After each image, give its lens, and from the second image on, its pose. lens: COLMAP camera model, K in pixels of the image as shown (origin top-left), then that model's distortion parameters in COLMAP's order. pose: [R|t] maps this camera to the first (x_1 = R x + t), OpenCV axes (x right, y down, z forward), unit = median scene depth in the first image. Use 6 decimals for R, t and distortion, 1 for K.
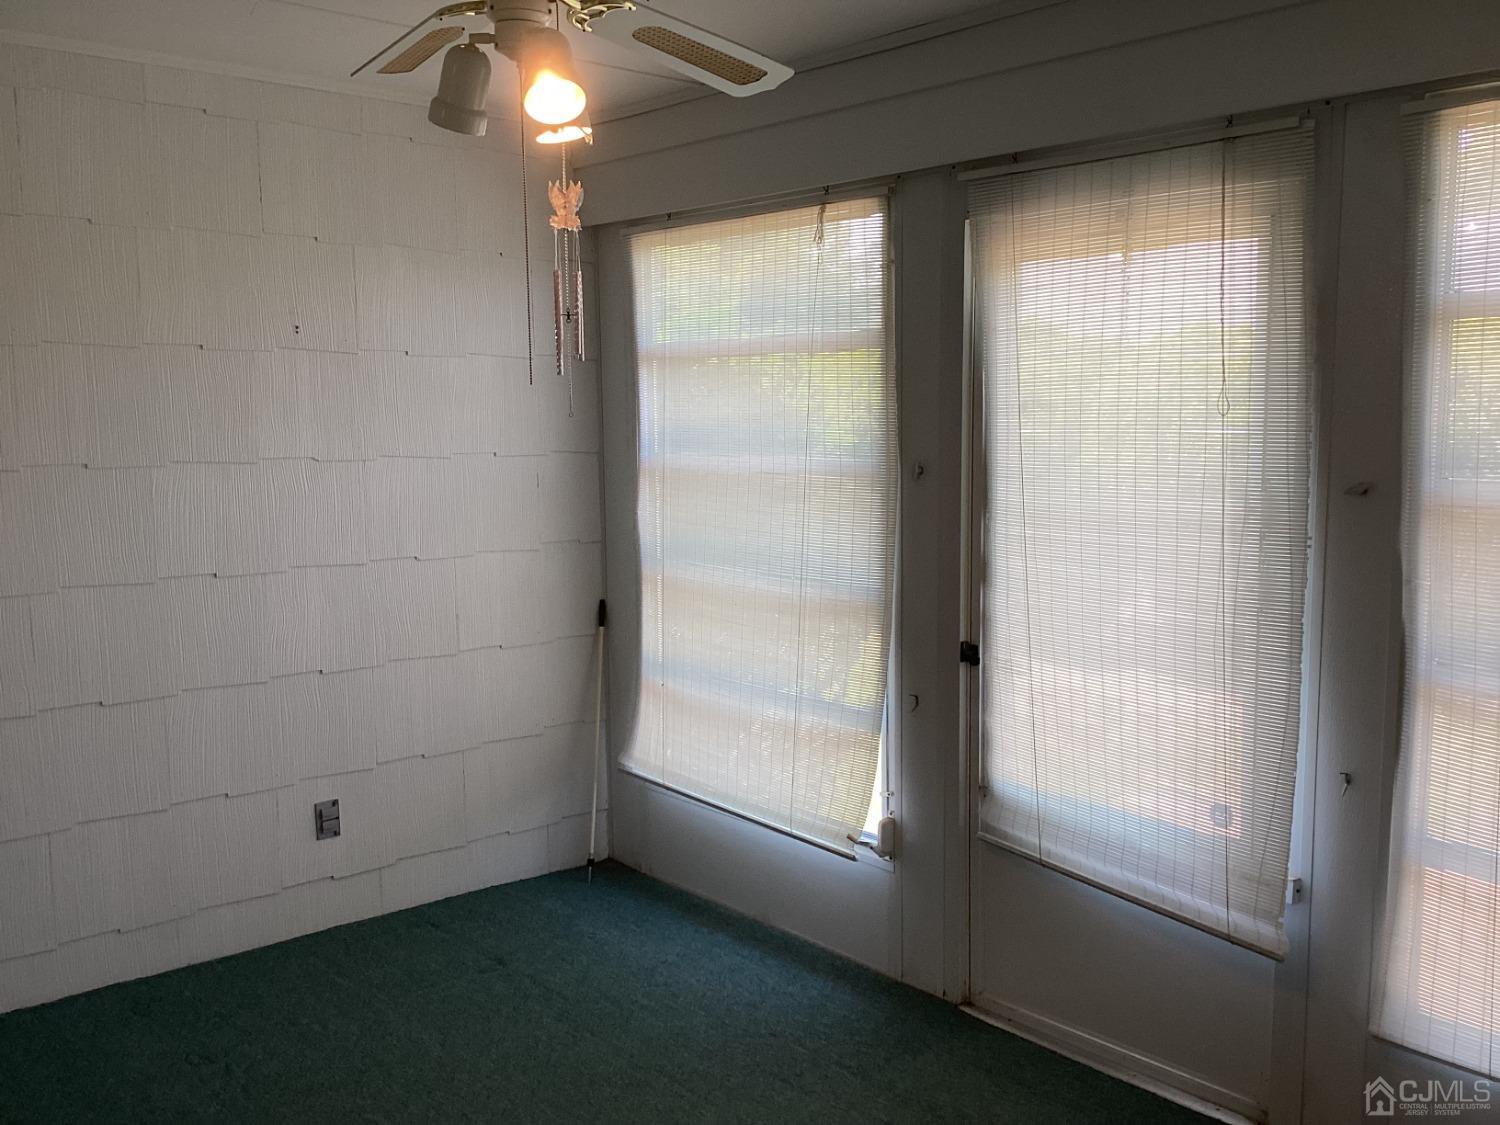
lens RADIAL K [[1382.8, 0, 750.0], [0, 1382.8, 562.5], [0, 0, 1]] dist [-0.002880, 0.006020]
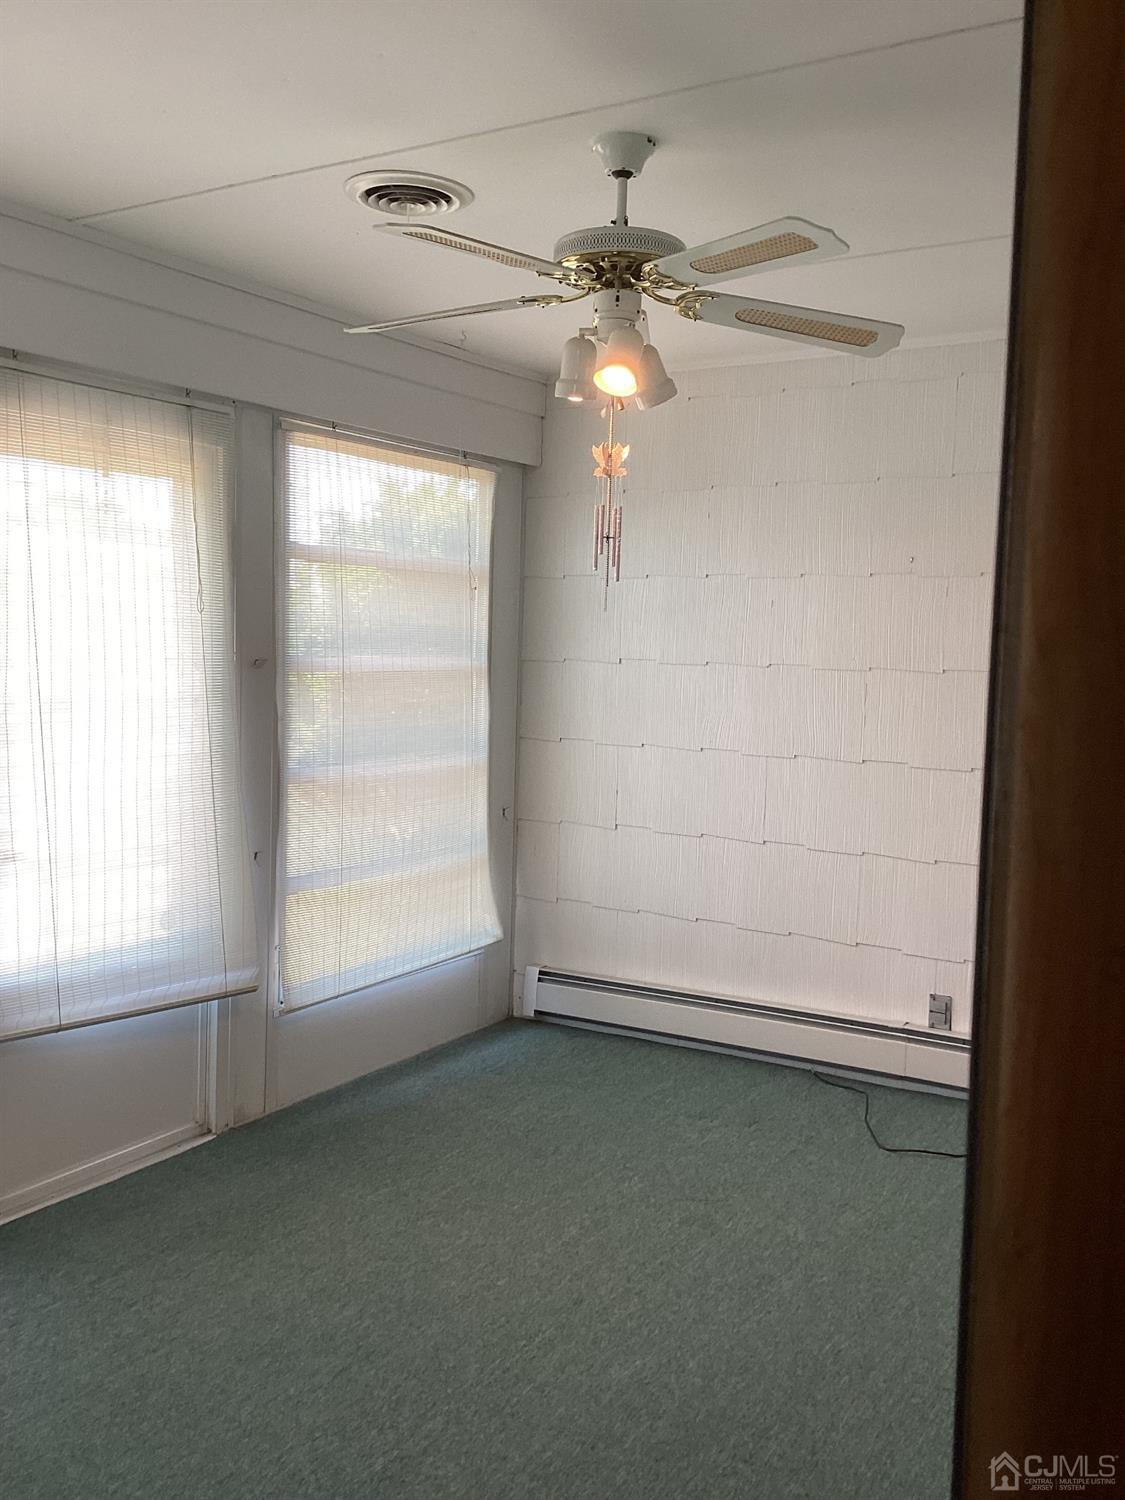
lens RADIAL K [[1341.8, 0, 560.9], [0, 1341.8, 713.4], [0, 0, 1]] dist [0.104919, -0.153818]
pose [[-0.286933, -0.062041, 0.955939, -1.041207], [0.079203, 0.992947, 0.088217, -0.098576], [-0.954671, 0.101026, -0.279996, 1.062114]]
